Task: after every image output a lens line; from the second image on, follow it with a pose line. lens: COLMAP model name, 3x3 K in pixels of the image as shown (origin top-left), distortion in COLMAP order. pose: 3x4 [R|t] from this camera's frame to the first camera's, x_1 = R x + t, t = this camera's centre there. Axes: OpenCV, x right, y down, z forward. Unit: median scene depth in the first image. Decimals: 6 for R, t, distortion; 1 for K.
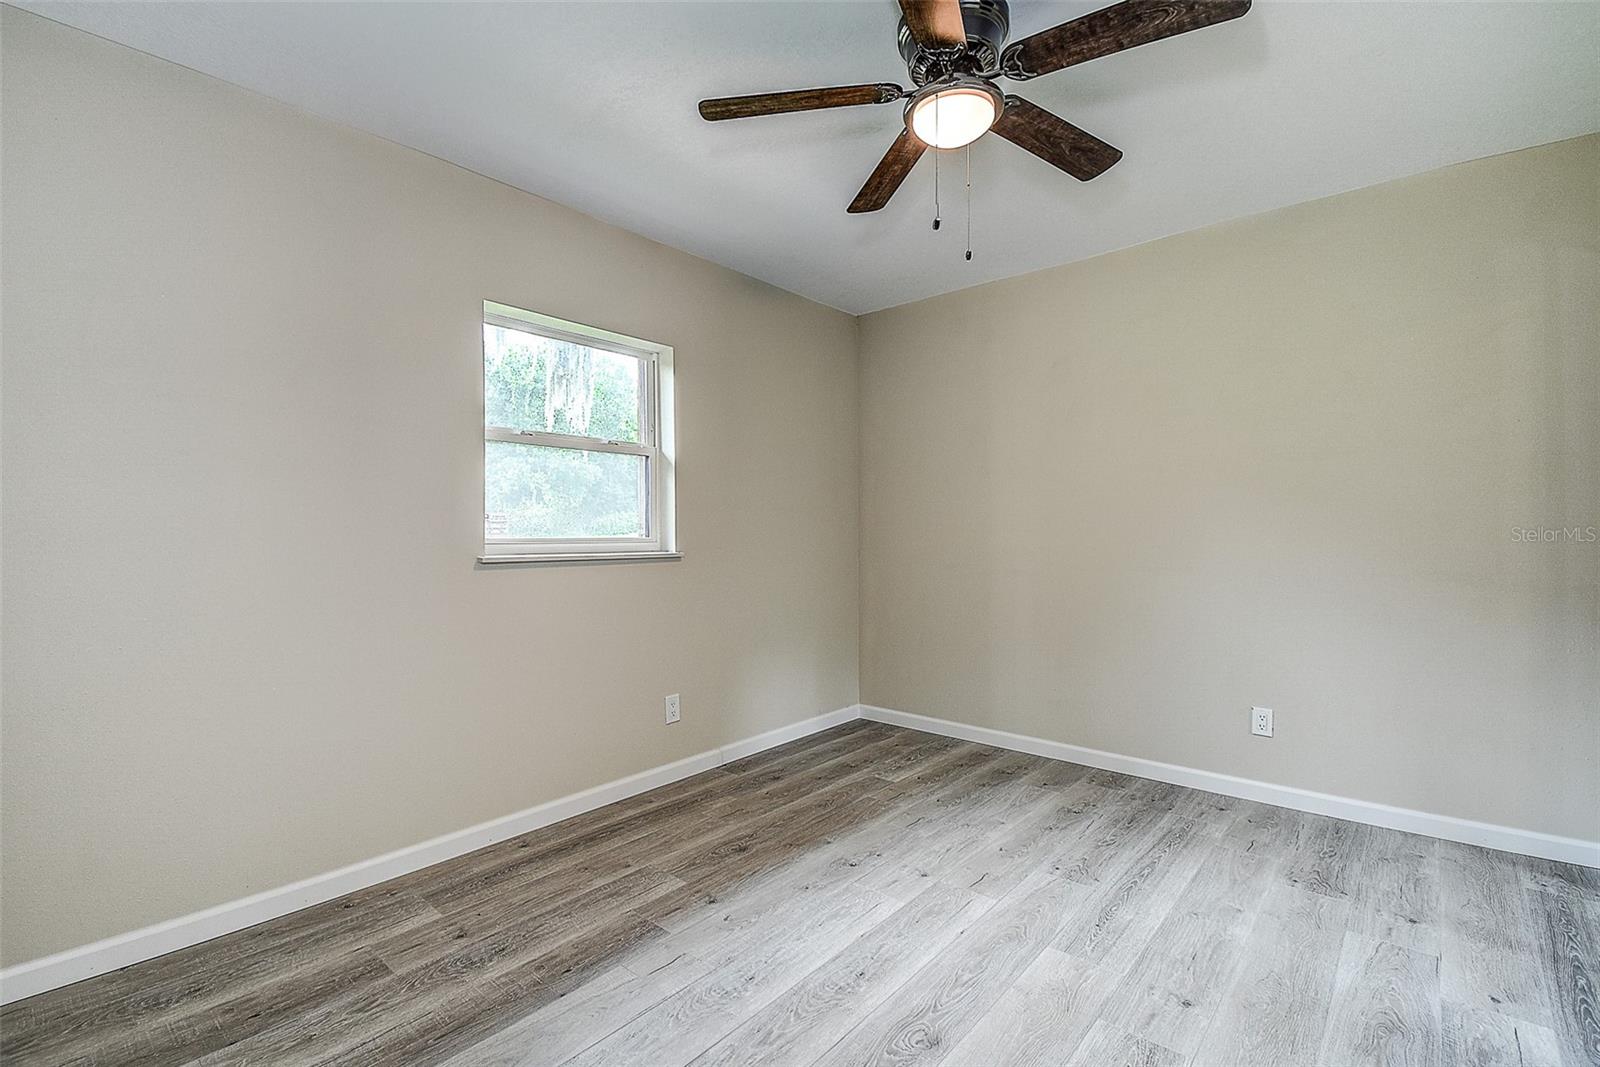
lens RADIAL K [[720.4, 0, 800.0], [0, 720.4, 533.5], [0, 0, 1]] dist [0.040603, -0.029524]
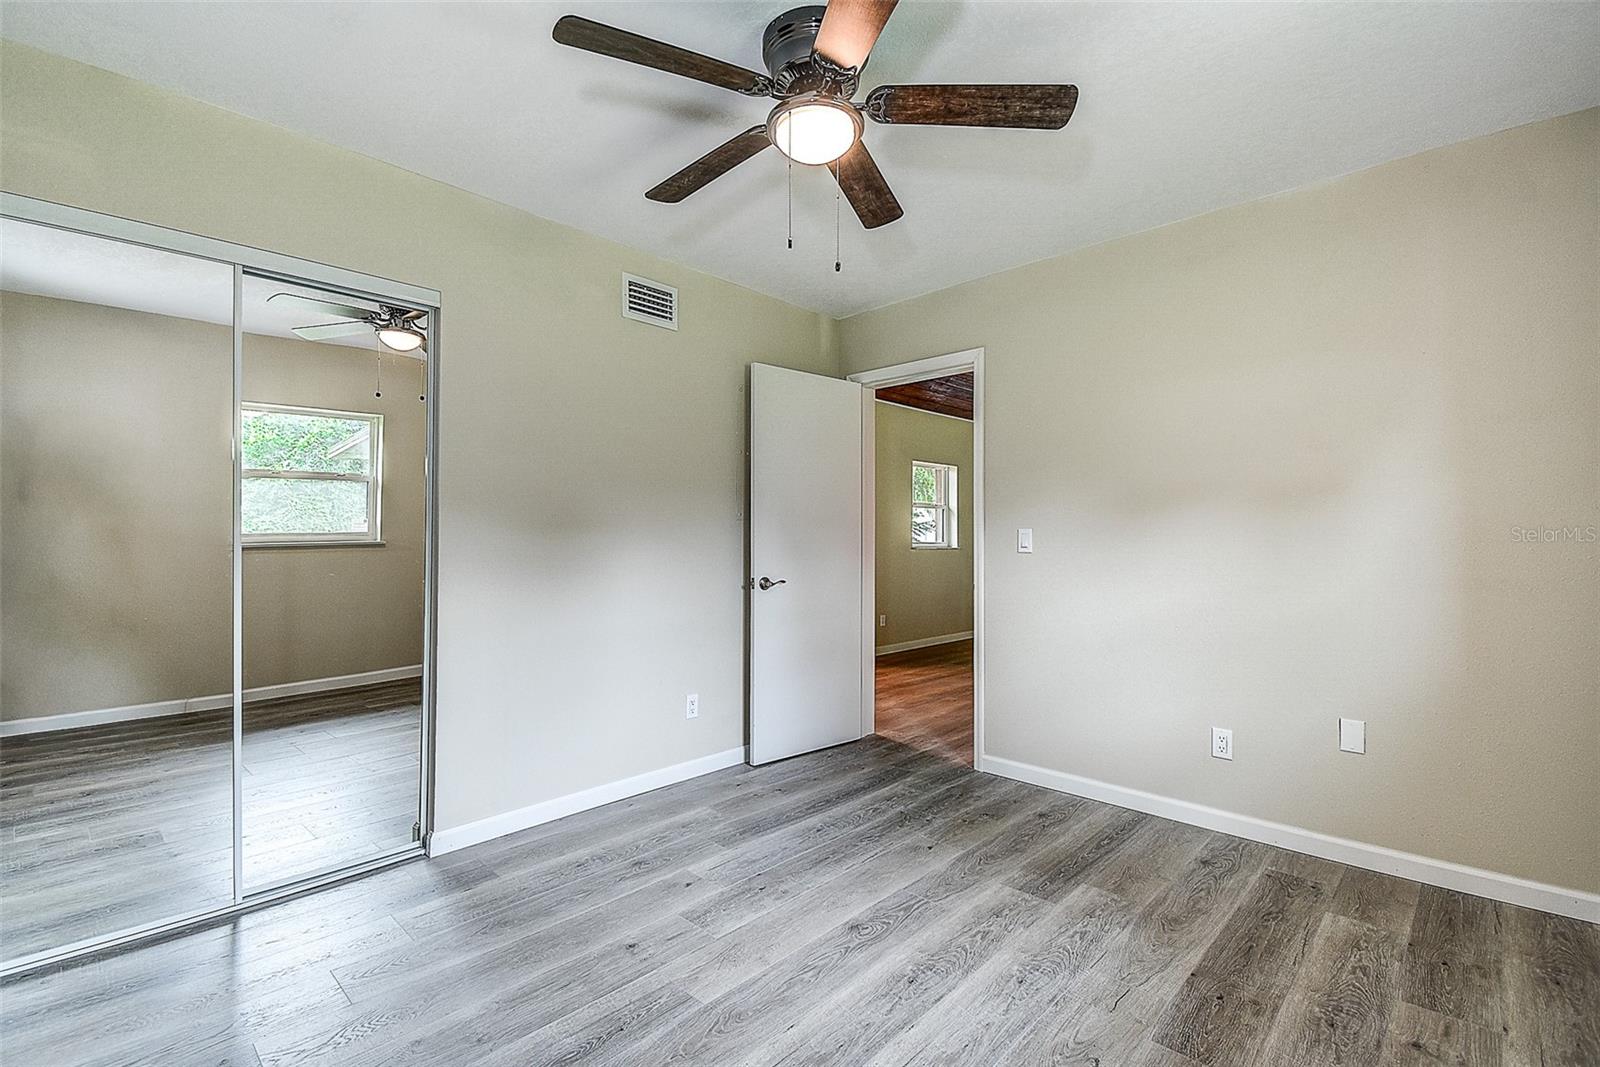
lens RADIAL K [[720.4, 0, 800.0], [0, 720.4, 533.5], [0, 0, 1]] dist [0.040603, -0.029524]
pose [[-0.998820, 0.005692, 0.048234, 0.189009], [0.005563, 0.999981, -0.002790, -0.012774], [-0.048248, -0.002518, -0.998832, 2.050309]]
